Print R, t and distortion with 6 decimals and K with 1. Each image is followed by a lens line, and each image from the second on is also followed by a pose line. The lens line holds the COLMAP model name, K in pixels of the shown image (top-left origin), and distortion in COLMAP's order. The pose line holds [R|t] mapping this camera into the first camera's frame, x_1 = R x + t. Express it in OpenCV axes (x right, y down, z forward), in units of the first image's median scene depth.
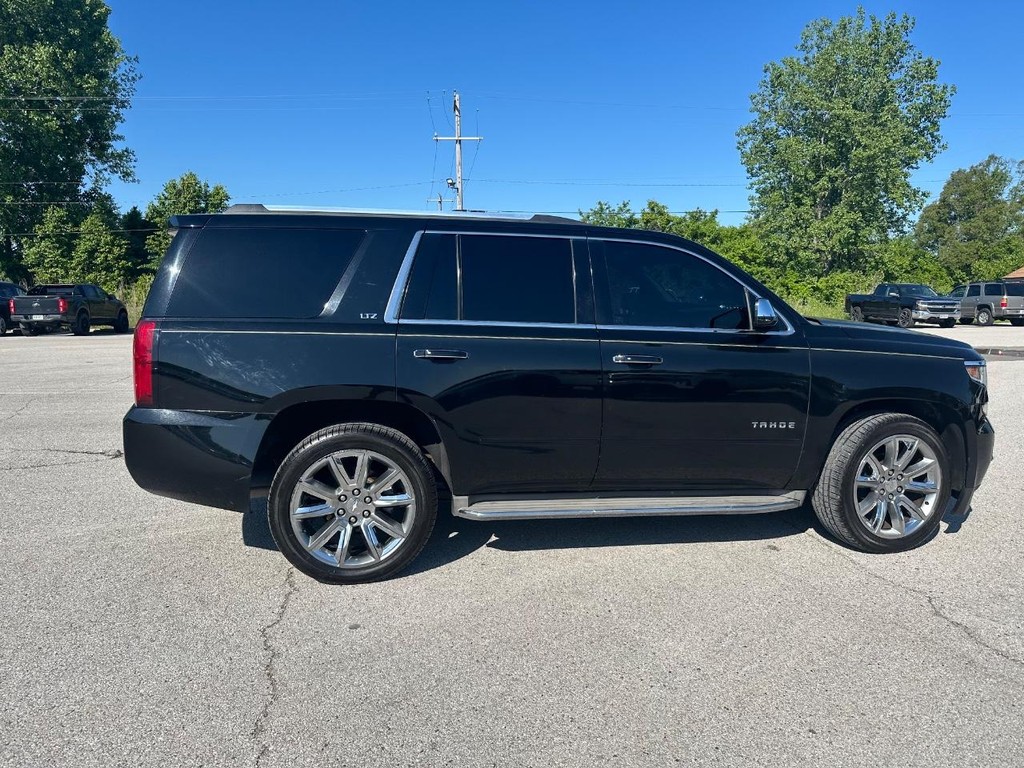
lens RADIAL K [[715.8, 0, 509.6], [0, 715.8, 385.9], [0, 0, 1]] dist [0.041763, -0.047365]
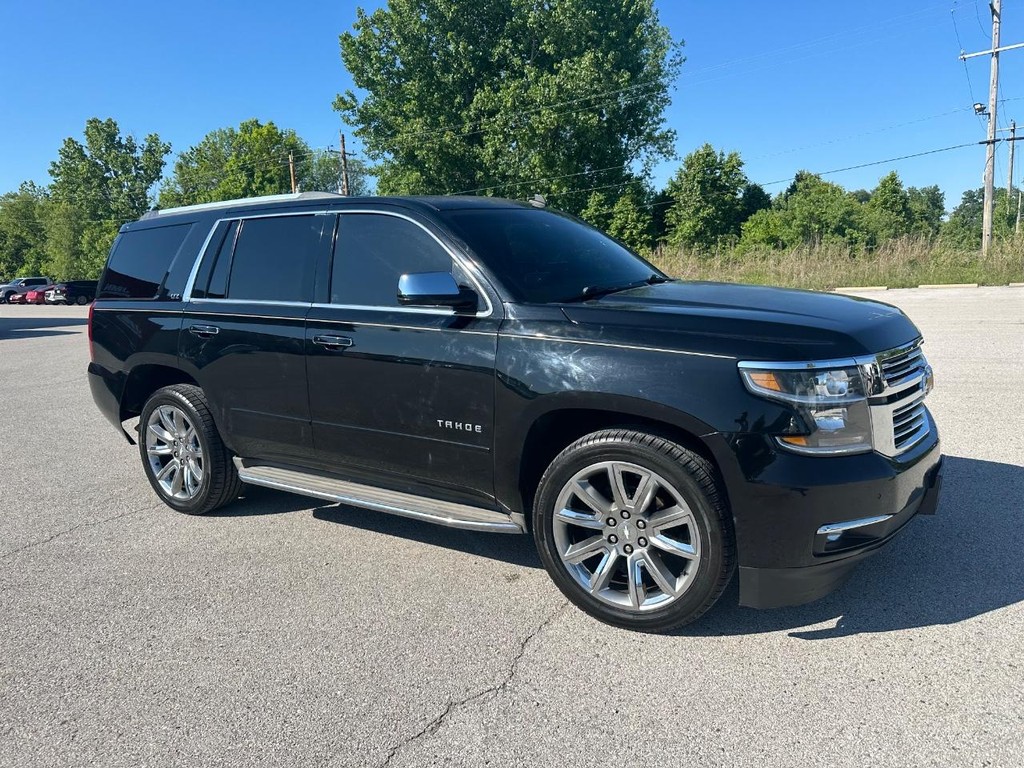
lens RADIAL K [[715.8, 0, 509.6], [0, 715.8, 385.9], [0, 0, 1]] dist [0.041763, -0.047365]
pose [[0.733972, 0.076482, -0.674860, 0.088231], [-0.043312, 0.996888, 0.065871, -0.004310], [0.677798, -0.019117, 0.735000, 0.041008]]
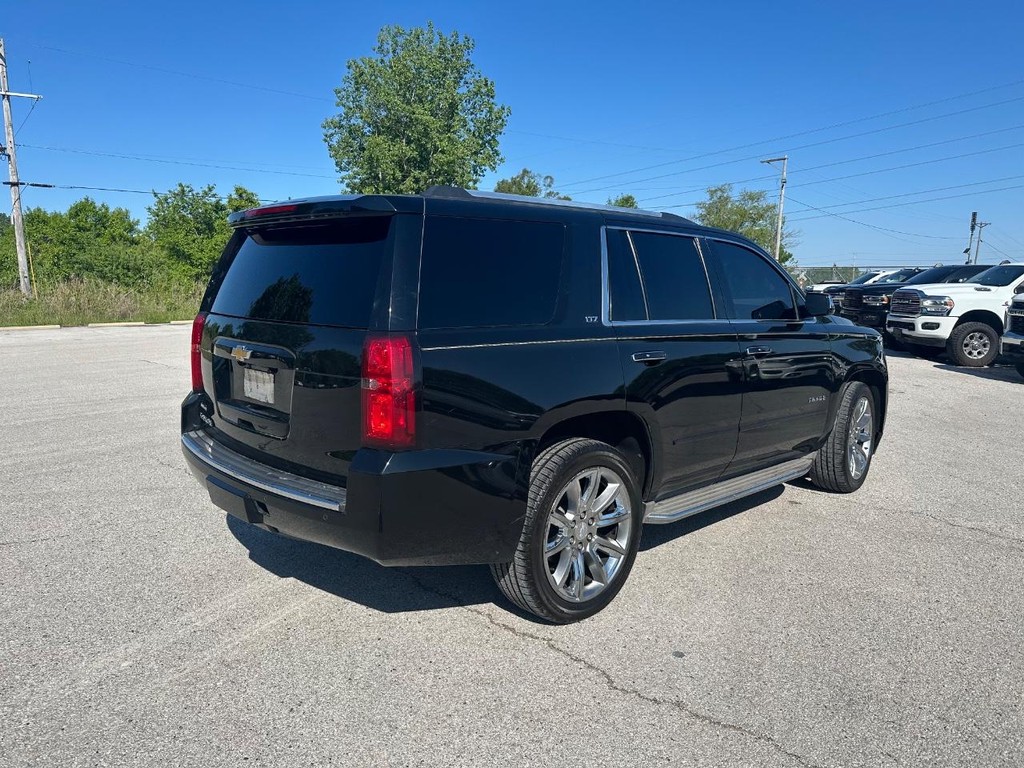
lens RADIAL K [[725.2, 0, 512.0], [0, 725.2, 384.0], [0, 0, 1]] dist [0.056345, -0.078533]
pose [[0.830167, -0.082477, 0.551380, -0.066806], [0.079183, 0.996414, 0.029827, -0.004310], [-0.551862, 0.018899, 0.833721, 0.024808]]
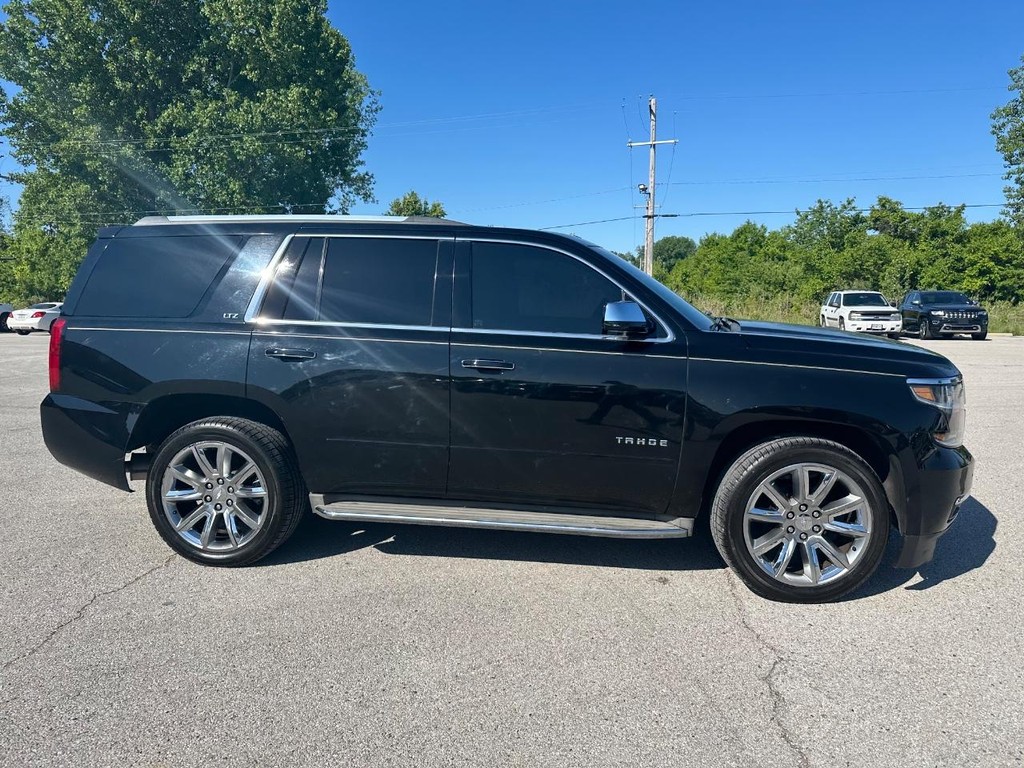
lens RADIAL K [[715.8, 0, 509.6], [0, 715.8, 385.9], [0, 0, 1]] dist [0.041763, -0.047365]
pose [[0.952865, 0.034988, -0.301372, 0.044085], [-0.038291, 0.999254, -0.005057, -0.000380], [0.300970, 0.016359, 0.953493, 0.009325]]
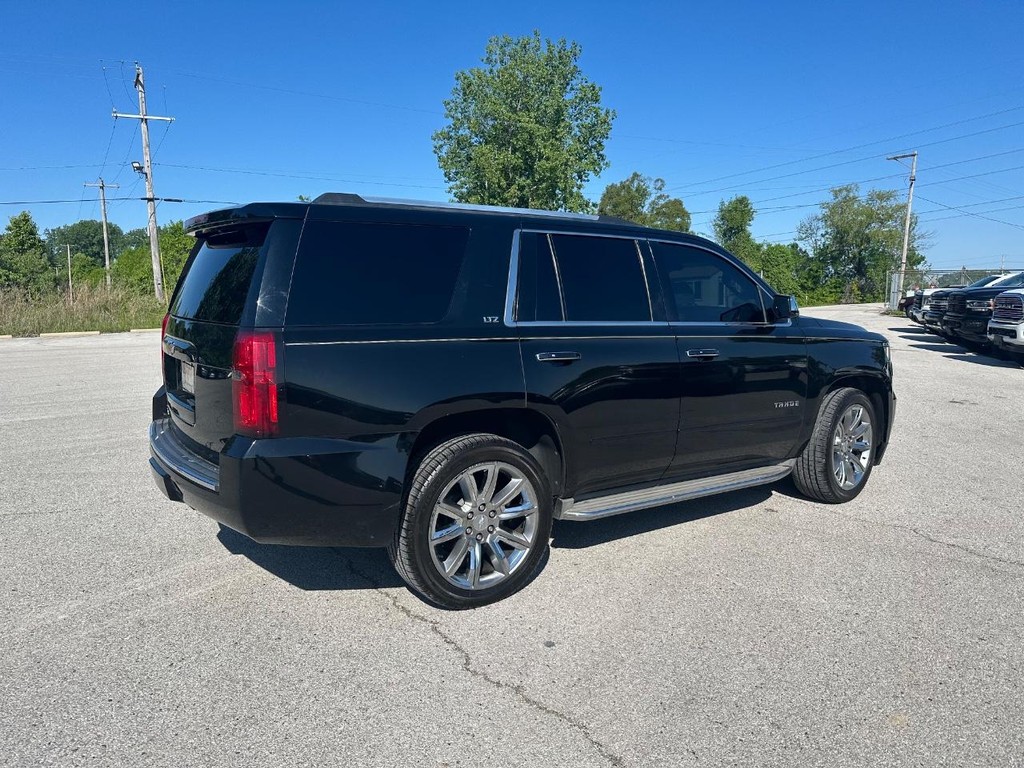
lens RADIAL K [[717.1, 0, 512.8], [0, 717.1, 399.3], [0, 0, 1]] dist [0.079134, -0.116825]
pose [[0.906668, -0.072044, 0.415648, -0.048017], [0.064493, 0.997399, 0.032197, -0.001795], [-0.416886, -0.002386, 0.908955, 0.011271]]
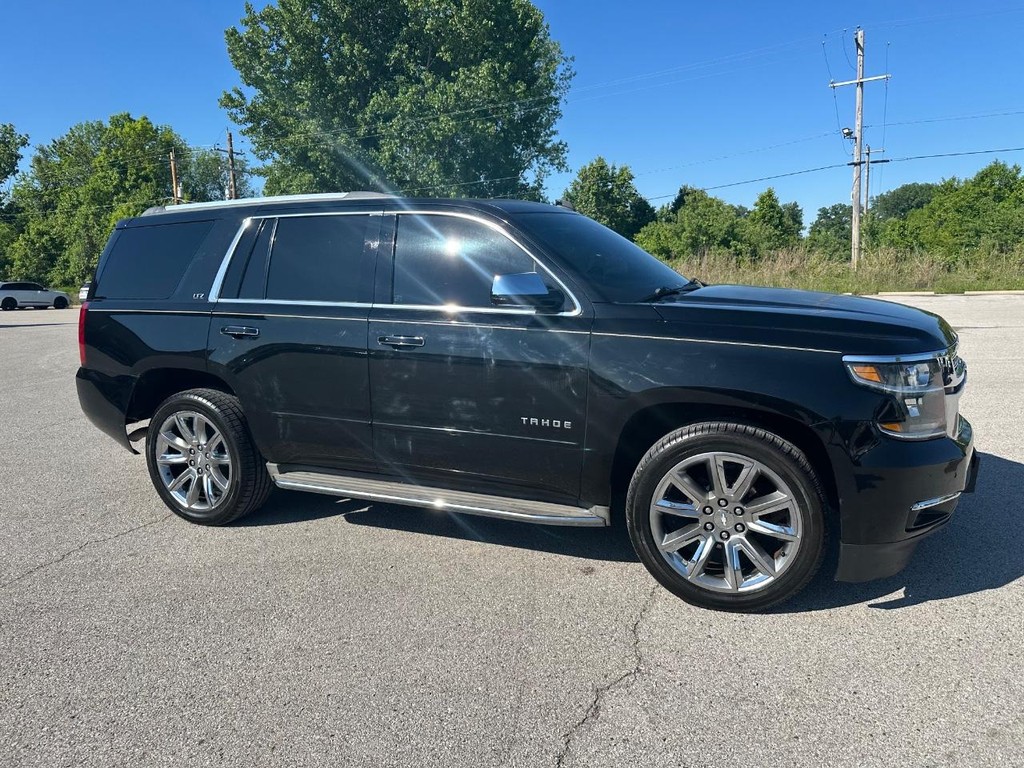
lens RADIAL K [[715.8, 0, 509.6], [0, 715.8, 385.9], [0, 0, 1]] dist [0.041763, -0.047365]
pose [[0.829515, 0.059601, -0.555295, 0.073067], [-0.038120, 0.998013, 0.050173, -0.002618], [0.557181, -0.020452, 0.830139, 0.026791]]
